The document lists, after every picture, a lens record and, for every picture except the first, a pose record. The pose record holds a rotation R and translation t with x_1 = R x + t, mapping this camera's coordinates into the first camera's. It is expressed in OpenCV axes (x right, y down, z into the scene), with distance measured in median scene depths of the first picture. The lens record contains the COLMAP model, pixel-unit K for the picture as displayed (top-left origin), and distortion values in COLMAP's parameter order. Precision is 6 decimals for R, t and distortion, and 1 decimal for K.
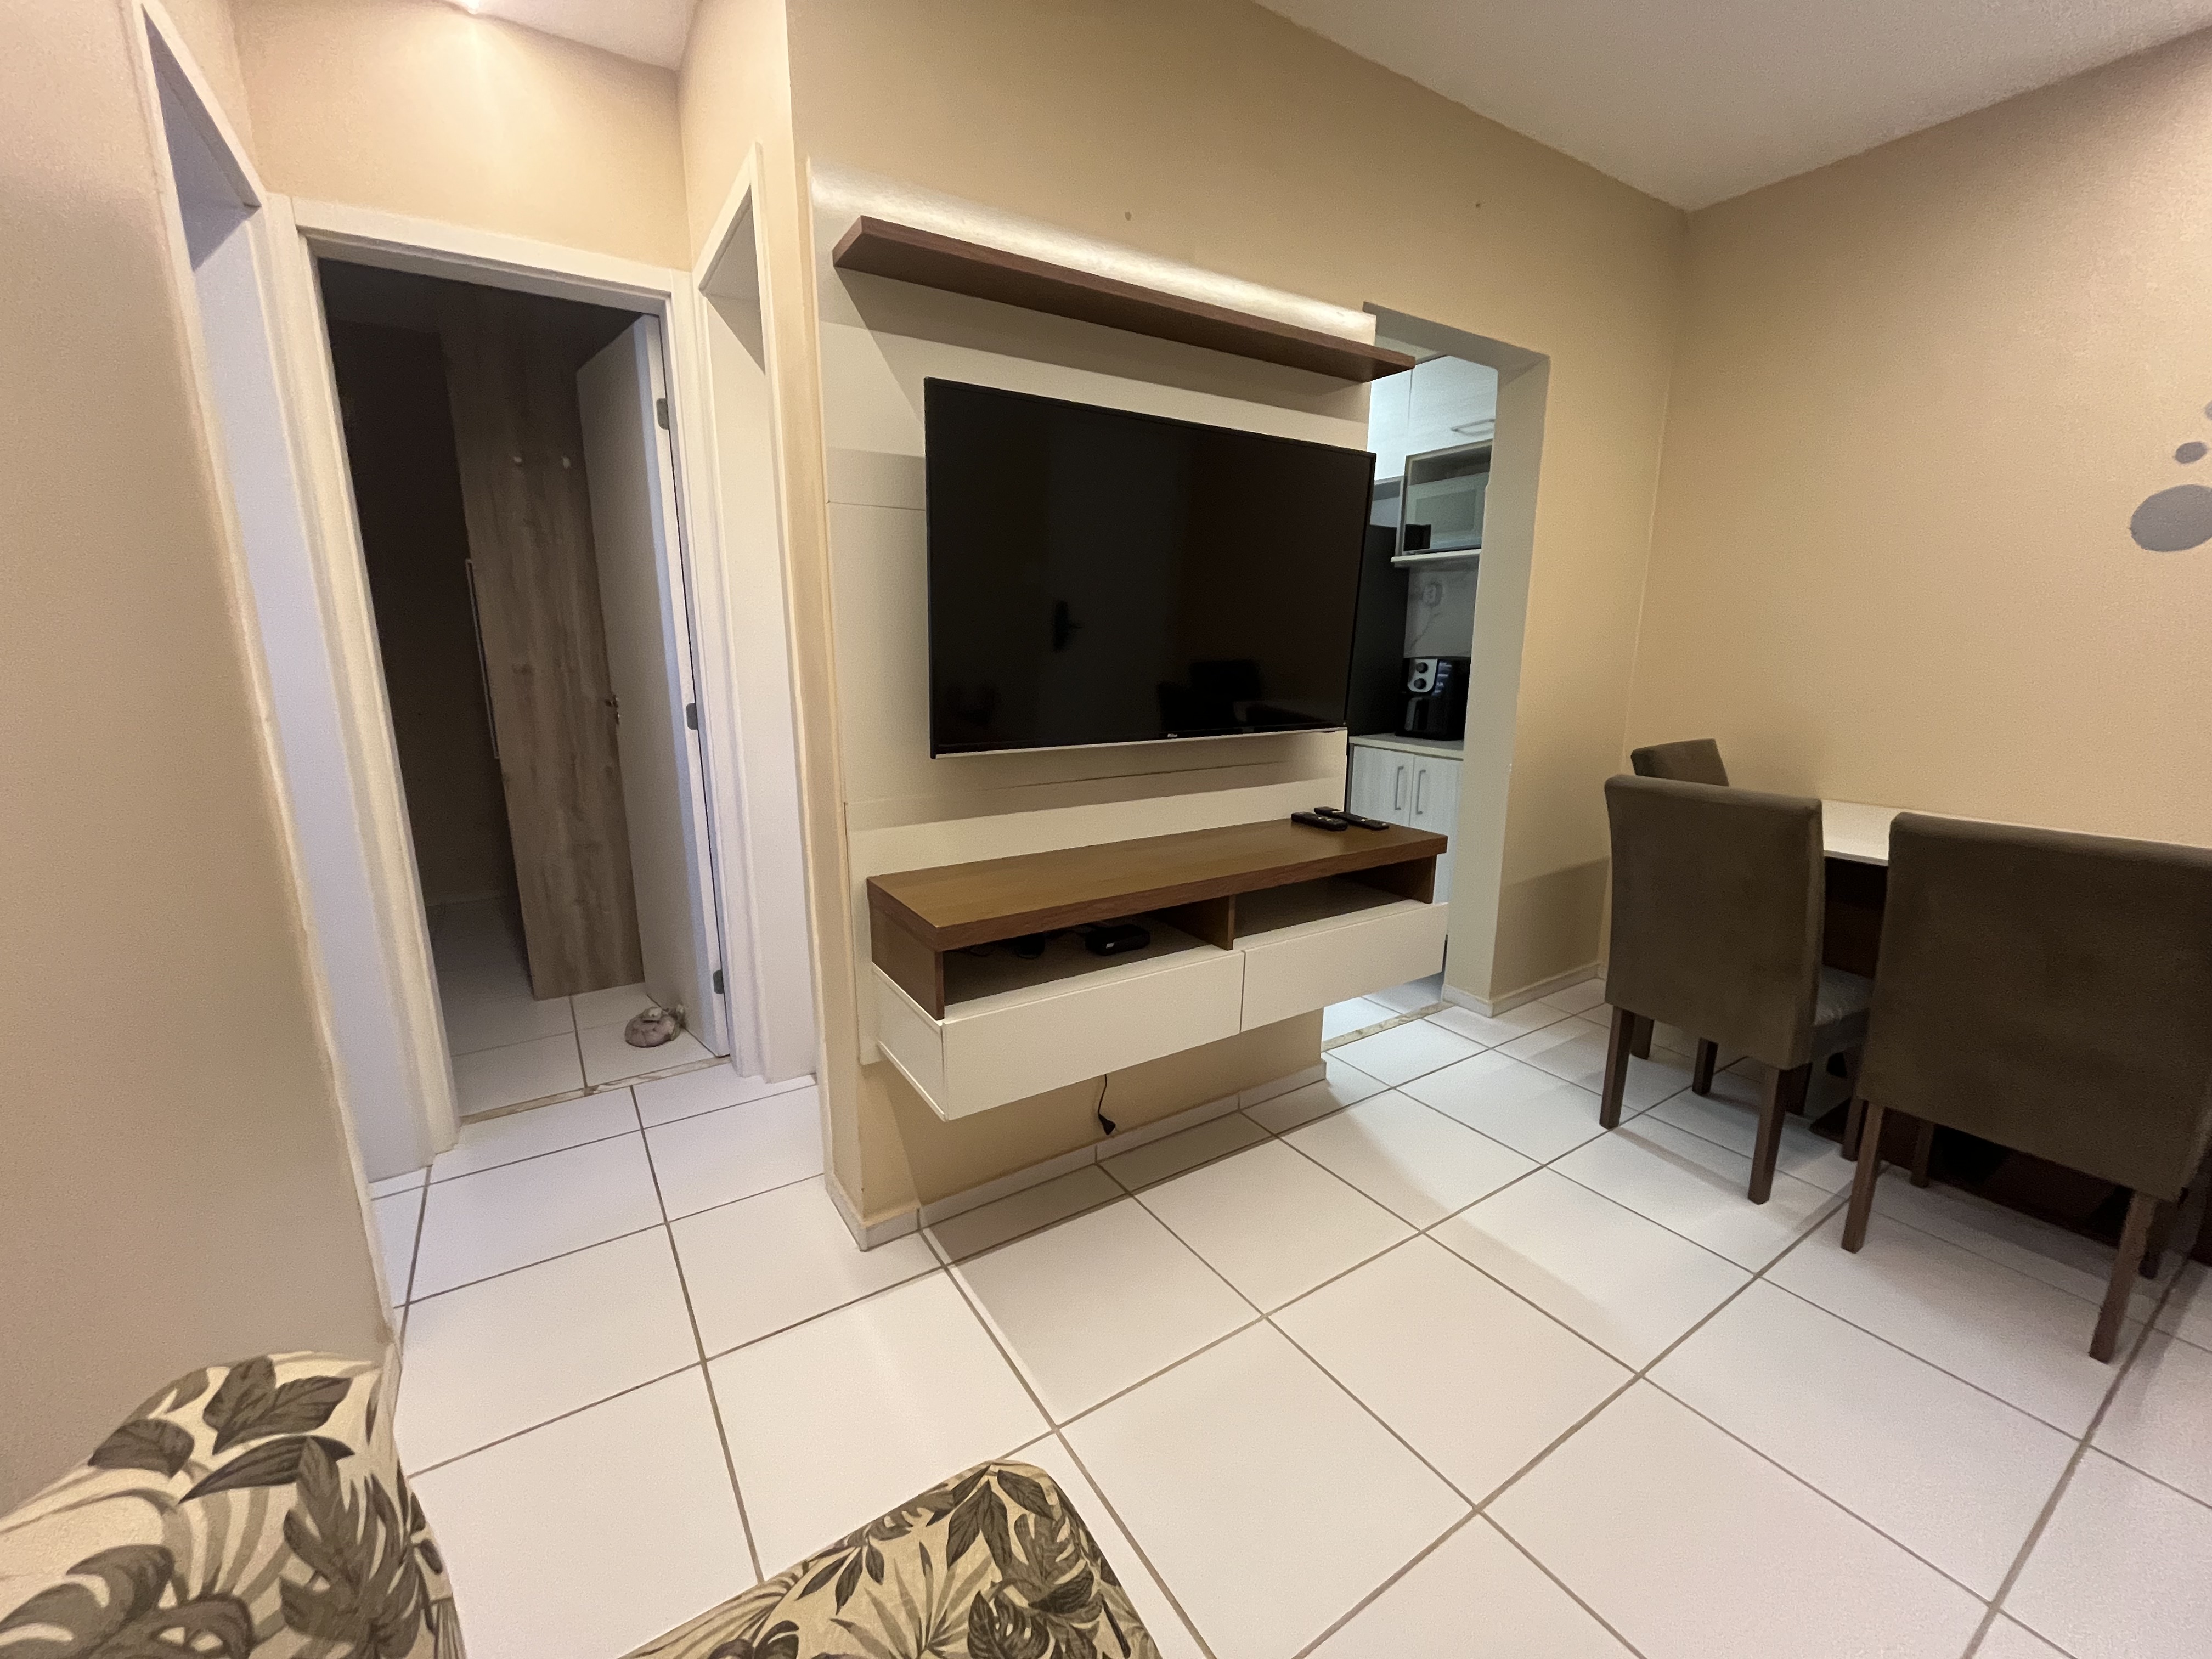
lens RADIAL K [[897.9, 0, 1102.7], [0, 897.9, 826.6], [0, 0, 1]] dist [0.000555, -0.001366]
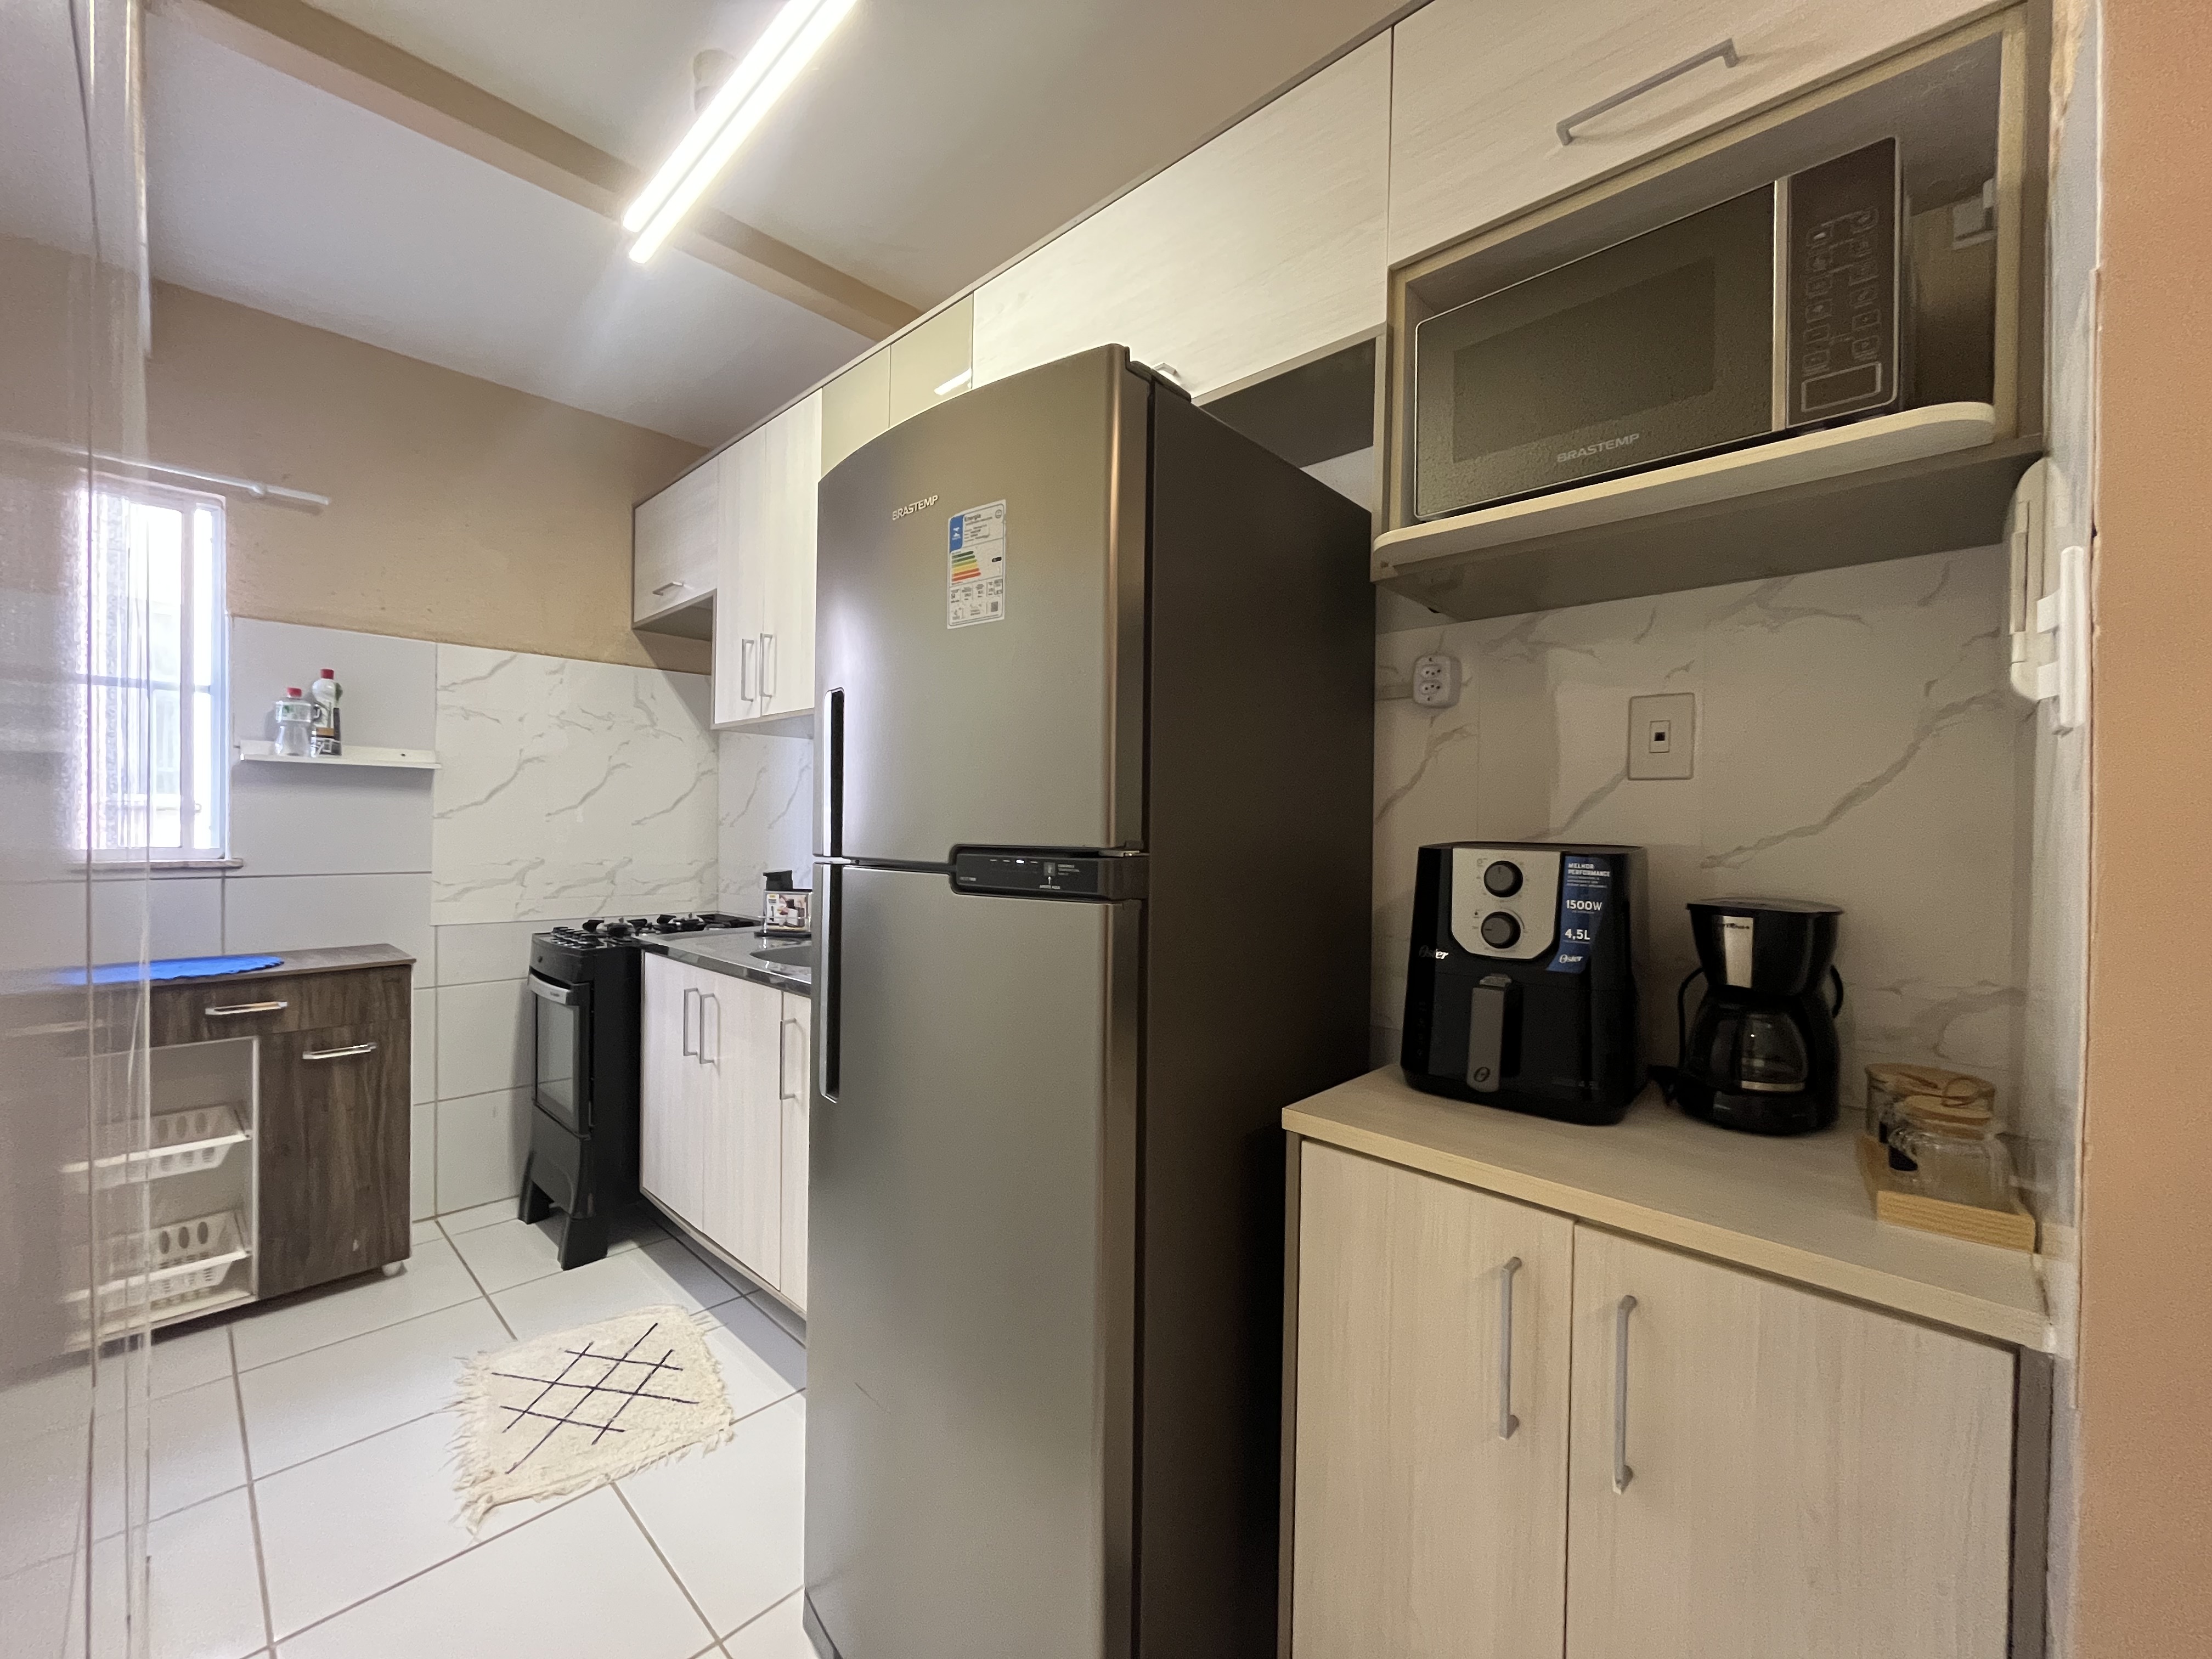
lens RADIAL K [[897.9, 0, 1097.1], [0, 897.9, 829.9], [0, 0, 1]] dist [0.000555, -0.001366]
pose [[0.972311, 0.009546, 0.233496, 0.152232], [0.037561, 0.979791, -0.196465, -0.139995], [-0.230652, 0.199795, 0.952303, 0.746525]]
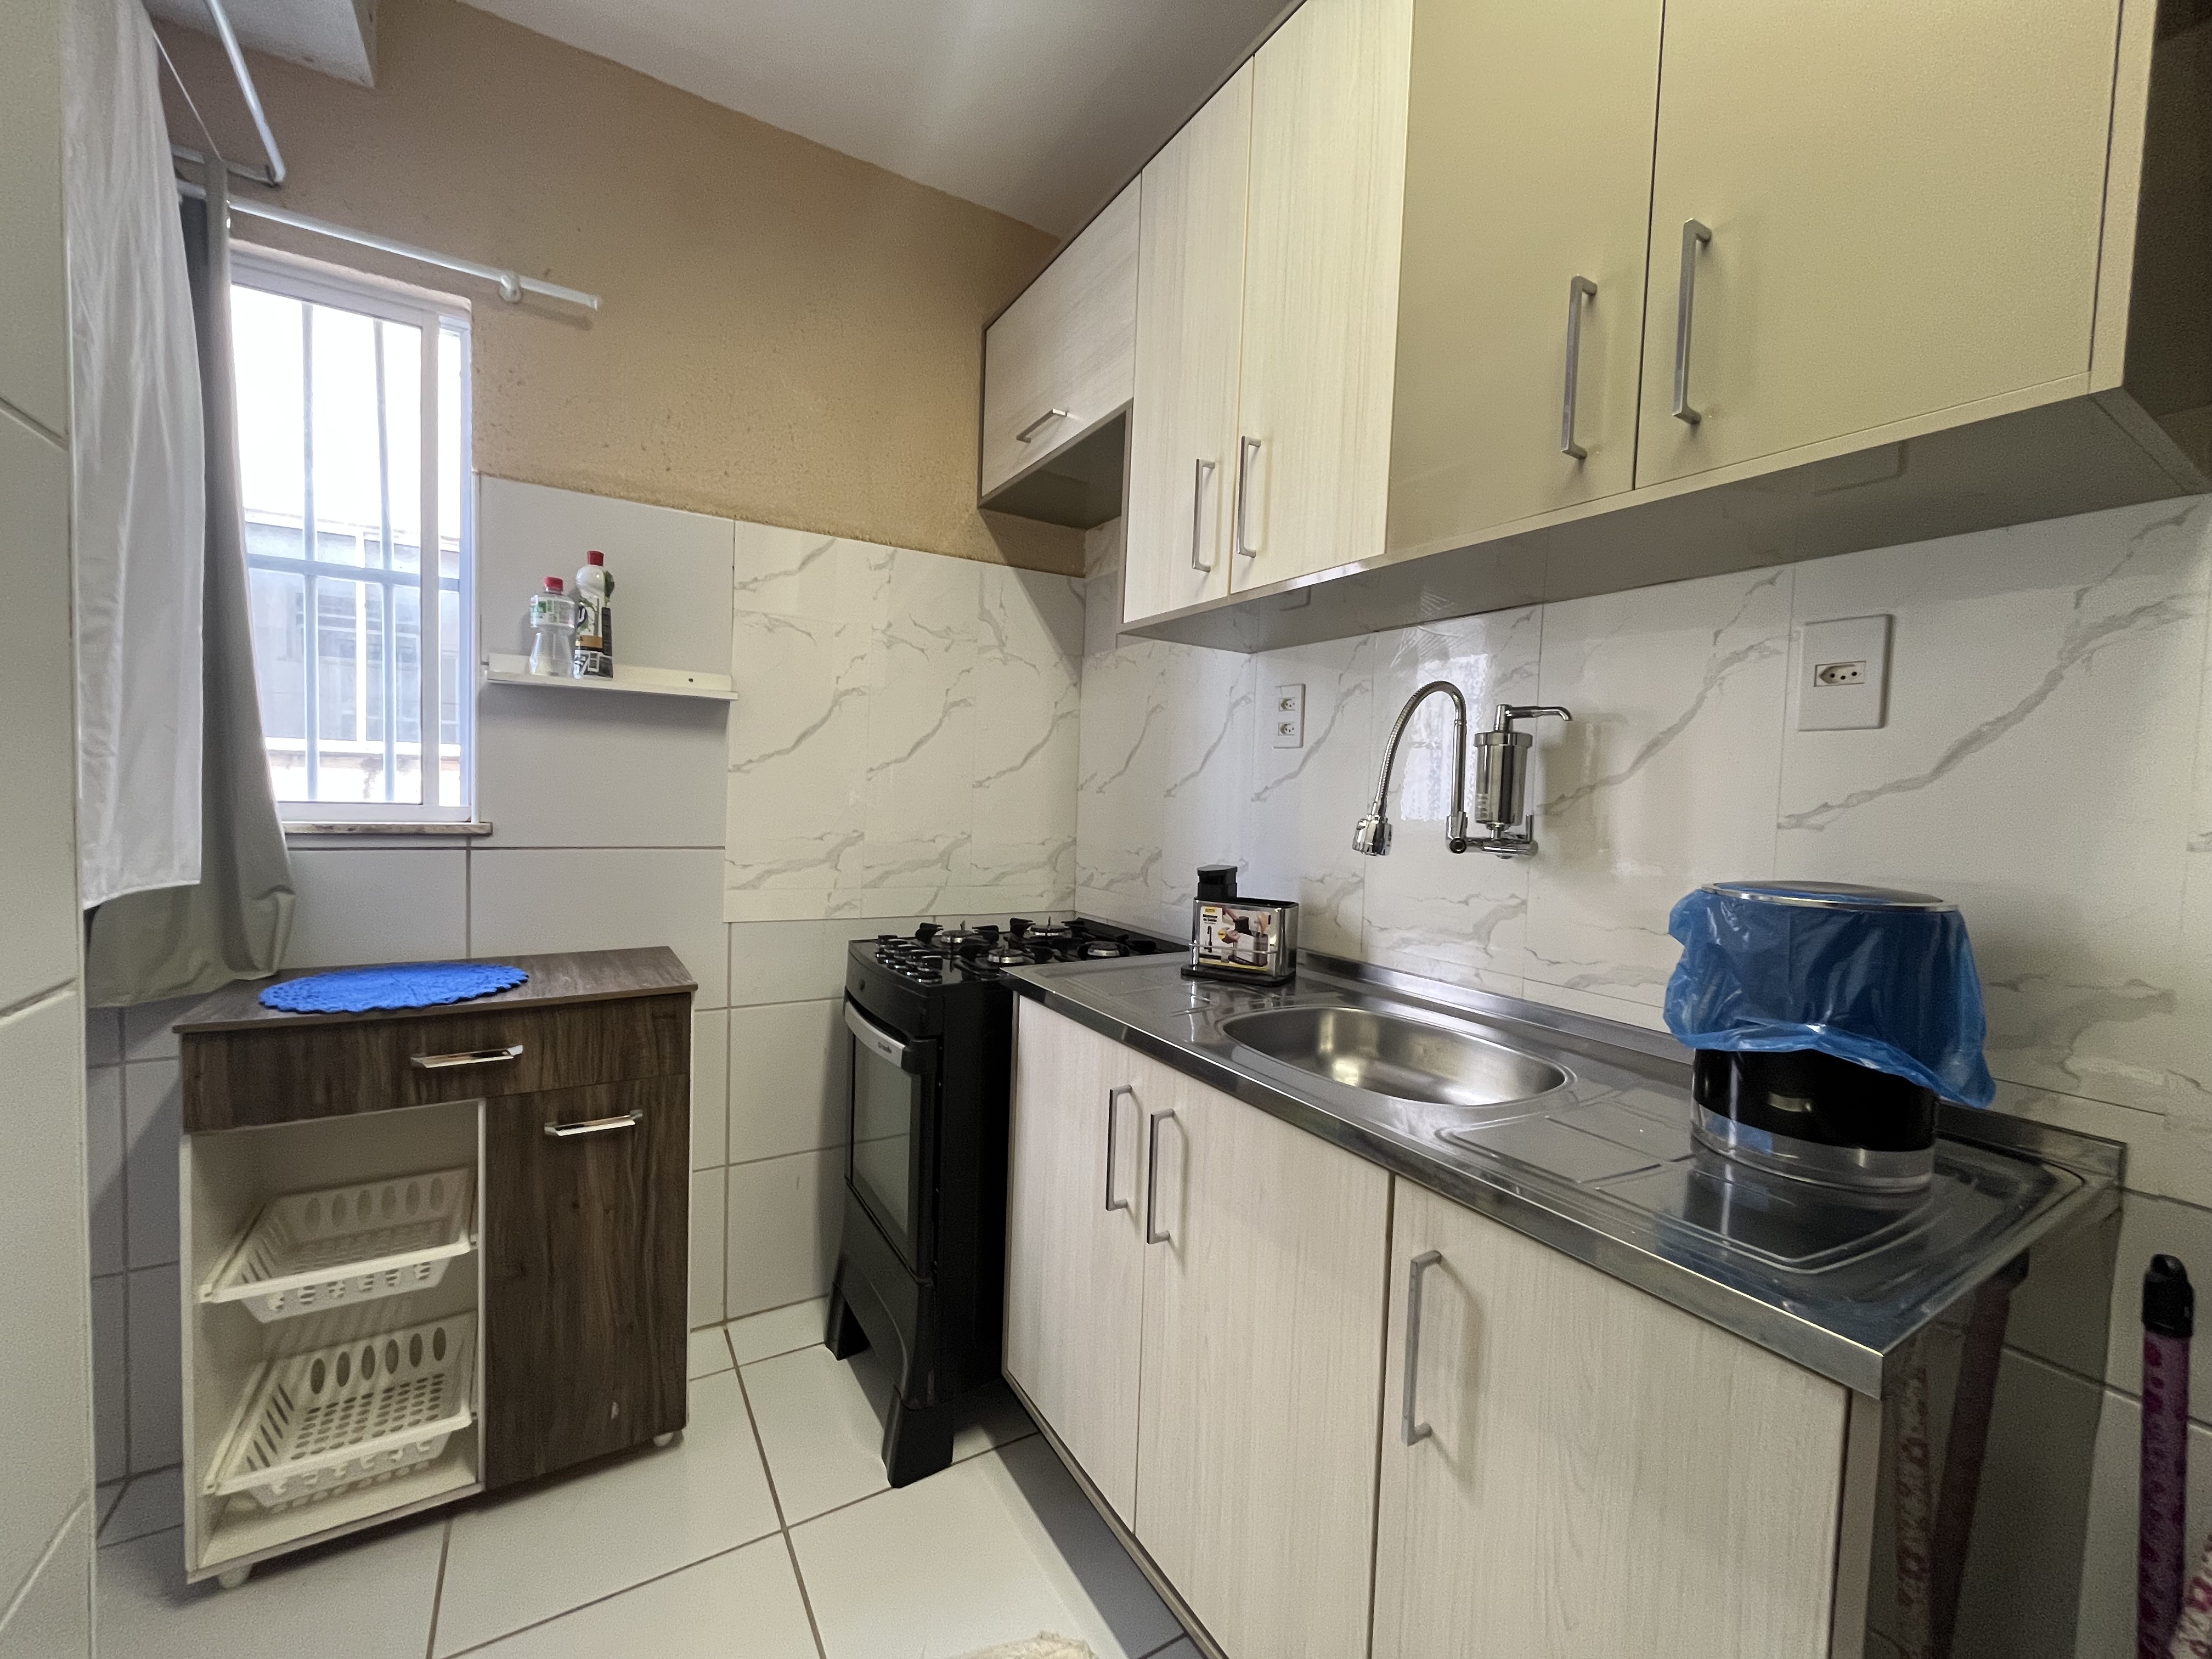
lens RADIAL K [[897.9, 0, 1094.3], [0, 897.9, 828.8], [0, 0, 1]] dist [0.000555, -0.001366]
pose [[0.998900, 0.035095, -0.031088, 0.017598], [-0.039789, 0.985294, -0.166172, -0.206962], [0.024799, 0.167226, 0.985607, 1.086563]]
